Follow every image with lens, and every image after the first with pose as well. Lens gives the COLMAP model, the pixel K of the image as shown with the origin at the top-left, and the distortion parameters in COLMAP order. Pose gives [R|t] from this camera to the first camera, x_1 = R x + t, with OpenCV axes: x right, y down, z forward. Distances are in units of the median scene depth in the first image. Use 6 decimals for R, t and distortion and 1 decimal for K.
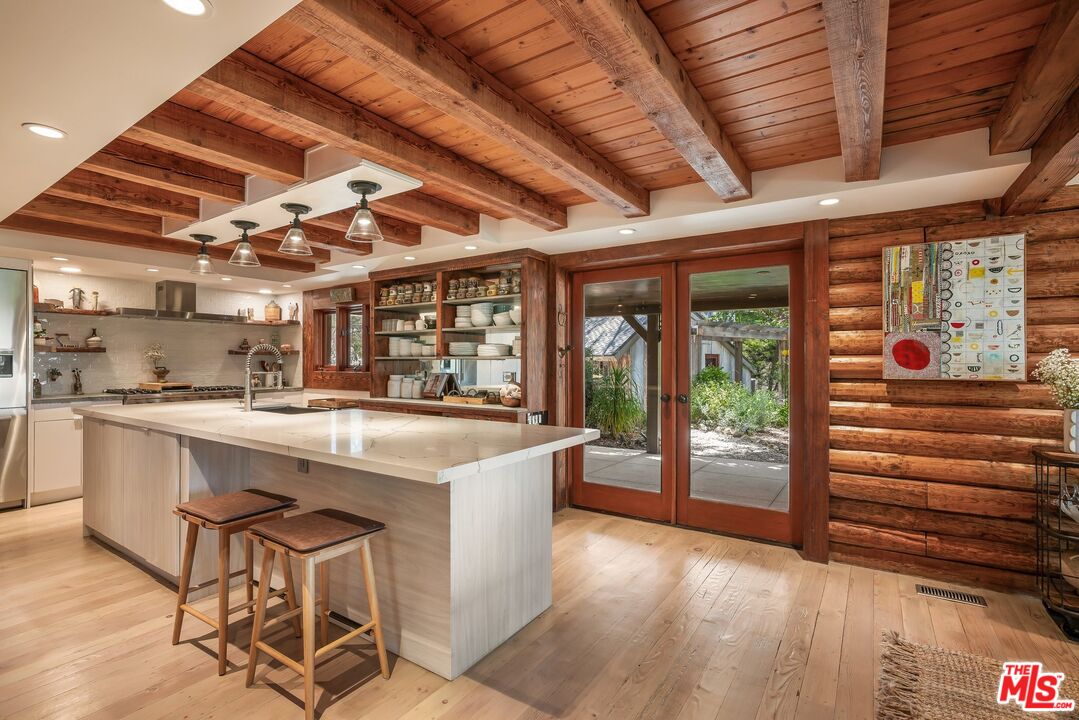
lens RADIAL K [[511.6, 0, 536.2], [0, 511.6, 358.8], [0, 0, 1]] dist [-0.000799, -0.000028]
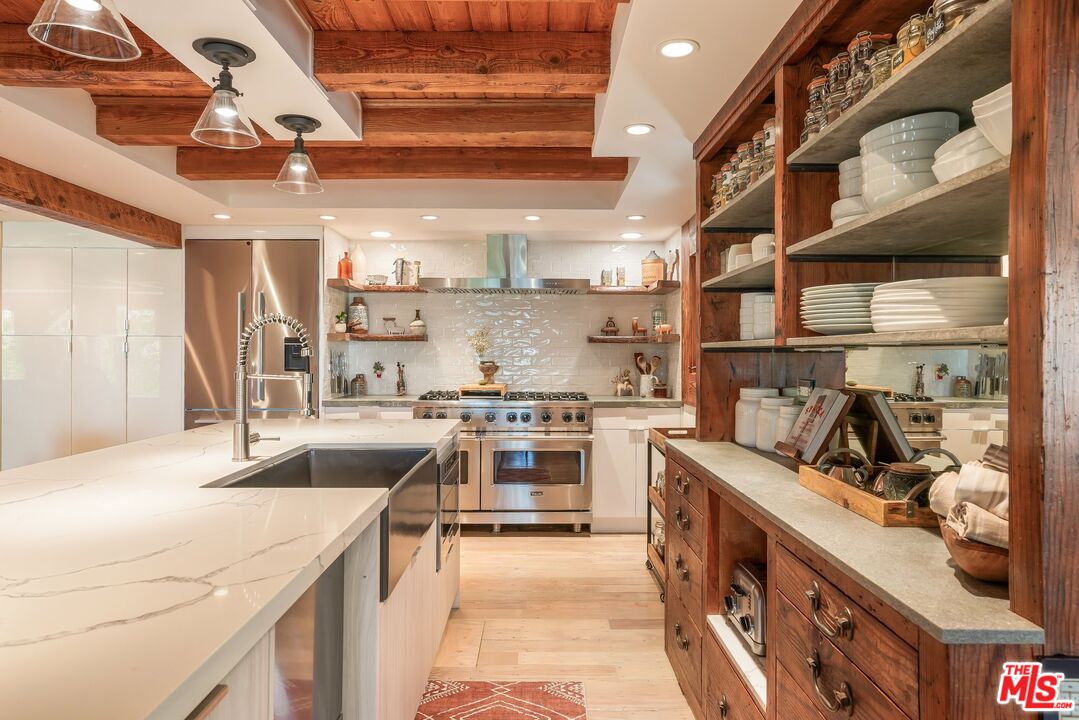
lens RADIAL K [[668.2, 0, 537.5], [0, 668.2, 357.0], [0, 0, 1]] dist [-0.000489, -0.000008]
pose [[0.545287, 0.005396, -0.838232, 0.065800], [-0.003217, 0.999985, 0.004345, 0.006114], [0.838244, 0.000327, 0.545296, 0.600192]]
